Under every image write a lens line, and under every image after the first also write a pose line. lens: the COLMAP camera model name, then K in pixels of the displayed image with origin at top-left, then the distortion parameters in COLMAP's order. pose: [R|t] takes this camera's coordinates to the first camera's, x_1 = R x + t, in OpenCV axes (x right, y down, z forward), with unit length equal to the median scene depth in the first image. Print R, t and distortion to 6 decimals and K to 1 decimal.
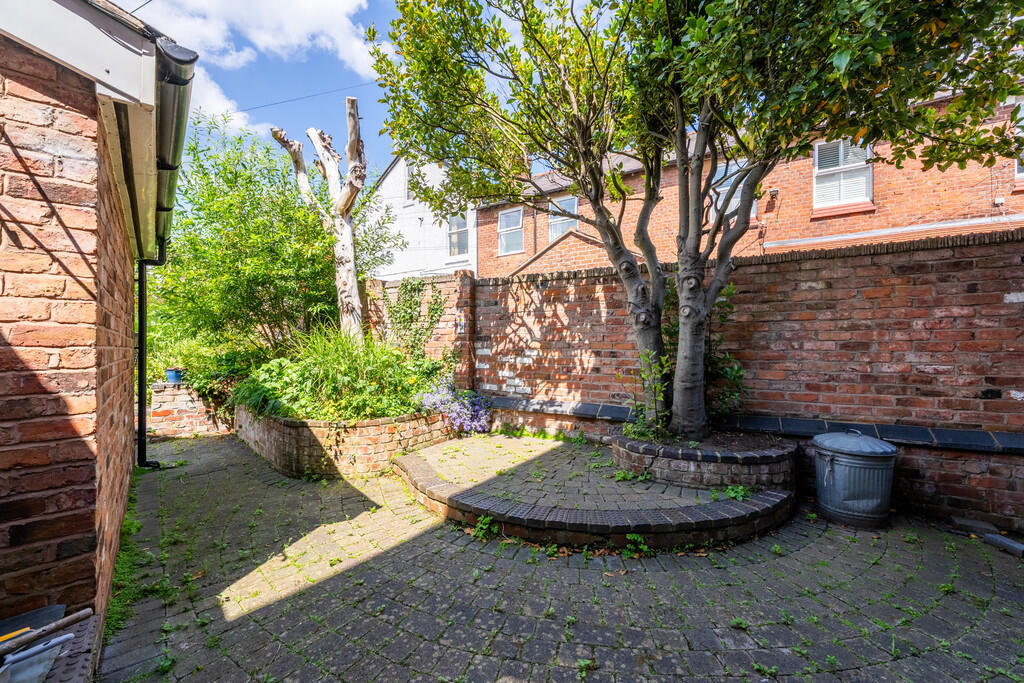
lens RADIAL K [[424.3, 0, 509.2], [0, 424.3, 343.4], [0, 0, 1]] dist [0.001776, -0.000936]
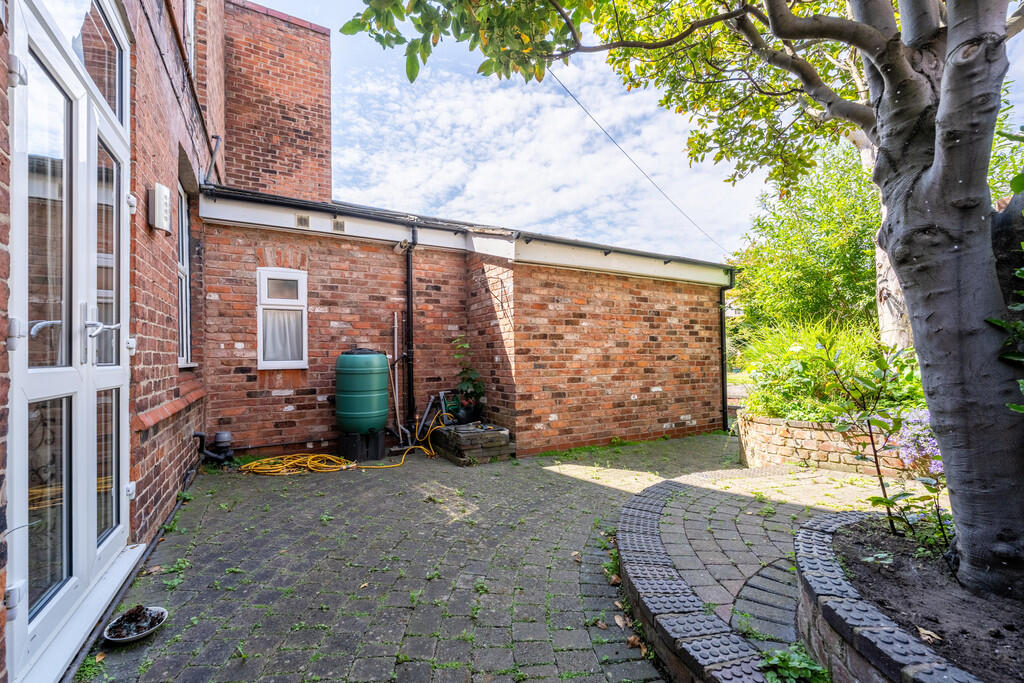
lens RADIAL K [[424.3, 0, 501.8], [0, 424.3, 350.1], [0, 0, 1]] dist [0.001776, -0.000936]
pose [[-0.210073, -0.009332, -0.977641, 1.330528], [0.016202, 0.999784, -0.013025, 0.046640], [0.977551, -0.018576, -0.209877, 1.062261]]
